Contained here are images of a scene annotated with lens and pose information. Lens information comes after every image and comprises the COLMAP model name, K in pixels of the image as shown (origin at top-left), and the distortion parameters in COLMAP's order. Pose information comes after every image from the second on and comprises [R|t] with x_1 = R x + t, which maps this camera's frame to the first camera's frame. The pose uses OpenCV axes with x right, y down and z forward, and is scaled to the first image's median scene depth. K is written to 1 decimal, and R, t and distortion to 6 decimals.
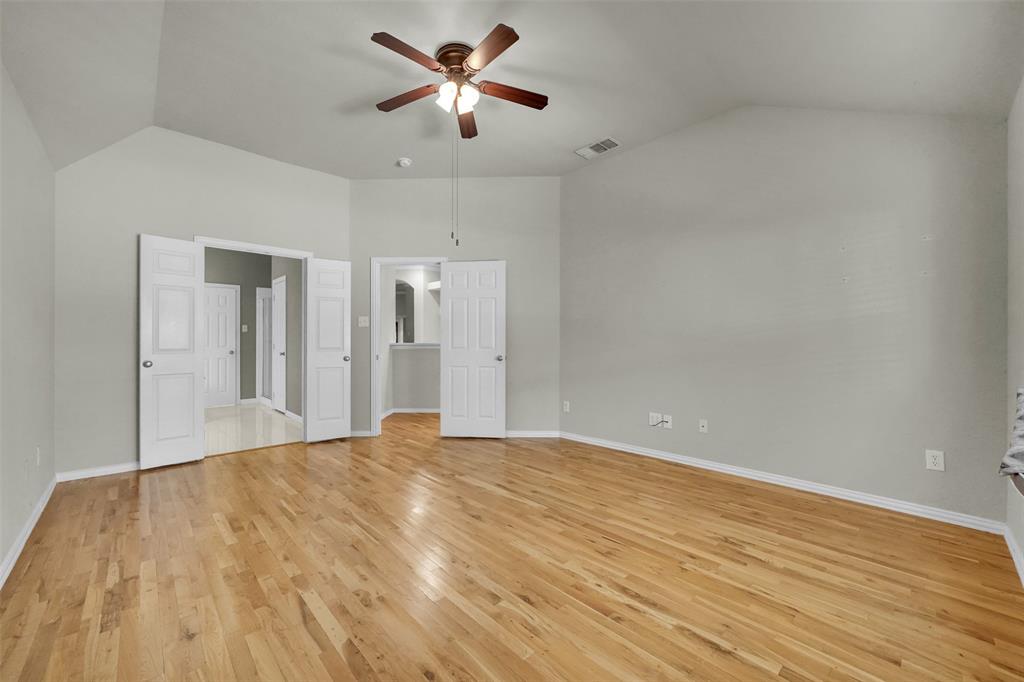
lens RADIAL K [[375.0, 0, 506.7], [0, 375.0, 344.8], [0, 0, 1]] dist [-0.002495, 0.000024]
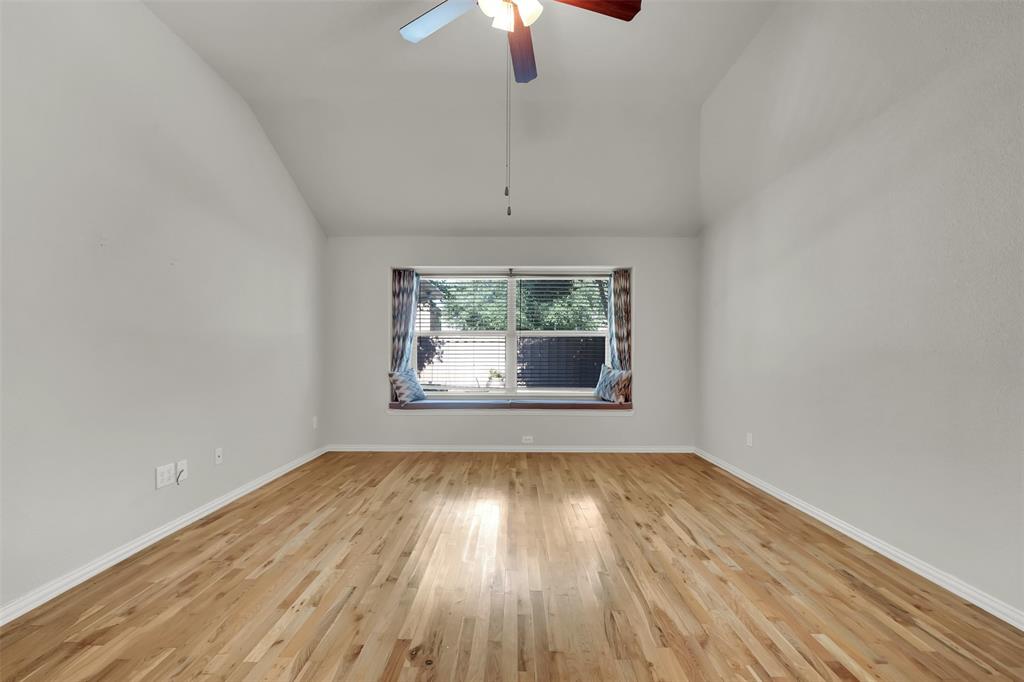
lens RADIAL K [[375.0, 0, 506.7], [0, 375.0, 344.8], [0, 0, 1]] dist [-0.002495, 0.000024]
pose [[-0.686438, 0.014430, 0.727045, -0.716229], [0.000870, 0.999819, -0.019022, -0.007556], [-0.727188, -0.012426, -0.686326, 1.621913]]
